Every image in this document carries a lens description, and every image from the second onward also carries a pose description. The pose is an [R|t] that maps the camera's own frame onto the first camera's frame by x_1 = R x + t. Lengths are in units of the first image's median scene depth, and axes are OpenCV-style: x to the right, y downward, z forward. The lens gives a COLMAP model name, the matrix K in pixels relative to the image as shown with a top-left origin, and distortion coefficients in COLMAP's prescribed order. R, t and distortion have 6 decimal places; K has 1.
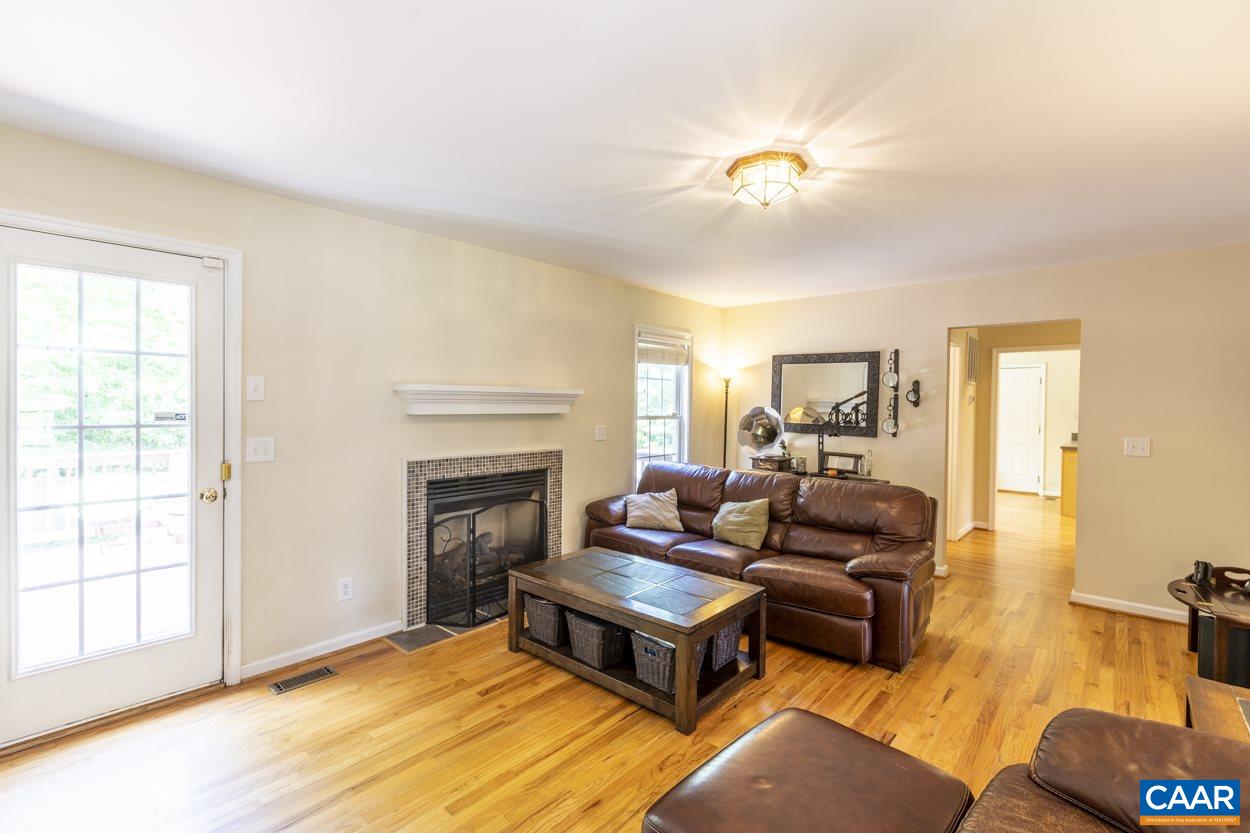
lens RADIAL K [[580.8, 0, 624.5], [0, 580.8, 414.6], [0, 0, 1]] dist [0.003701, 0.000388]
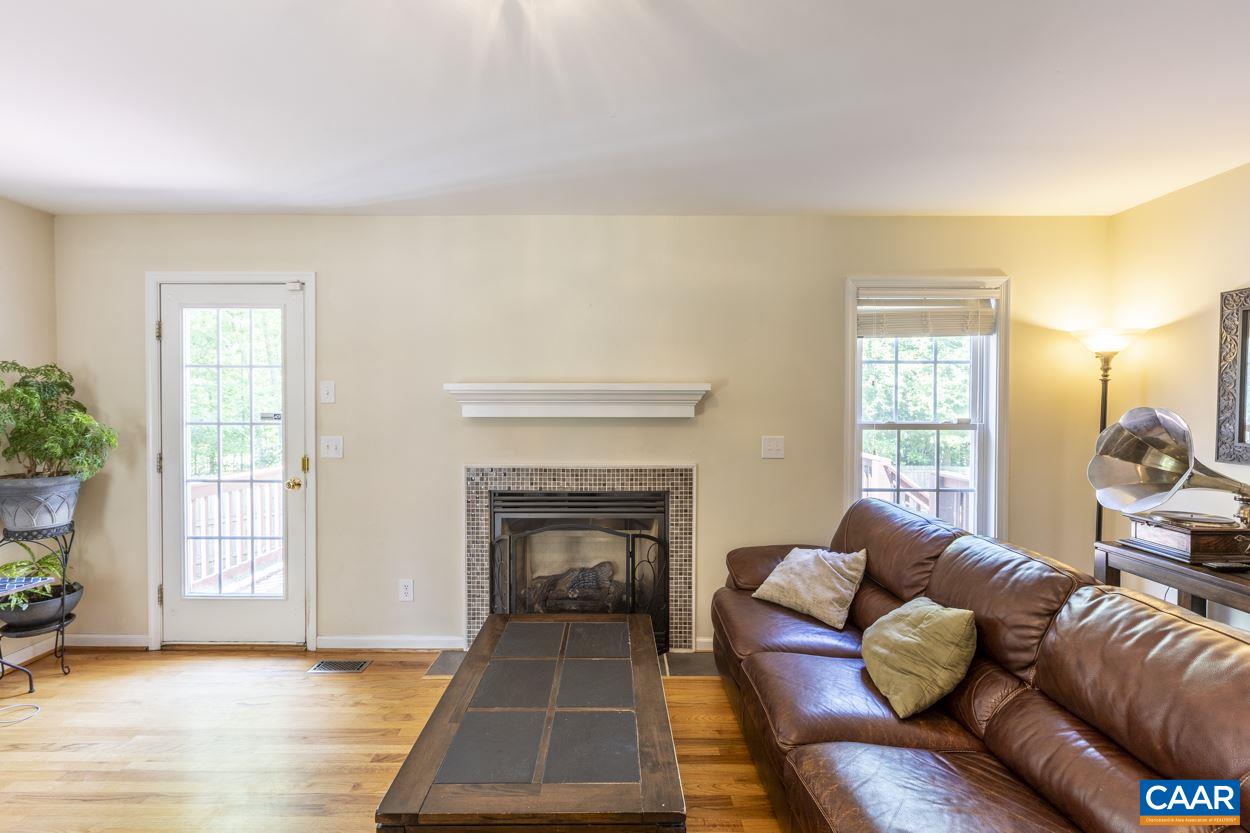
lens RADIAL K [[580.8, 0, 621.9], [0, 580.8, 411.8], [0, 0, 1]] dist [0.003701, 0.000388]
pose [[0.650176, 0.005078, -0.759767, 0.452686], [-0.009979, 0.999948, -0.001857, -0.008211], [0.759718, 0.008789, 0.650193, 0.544530]]
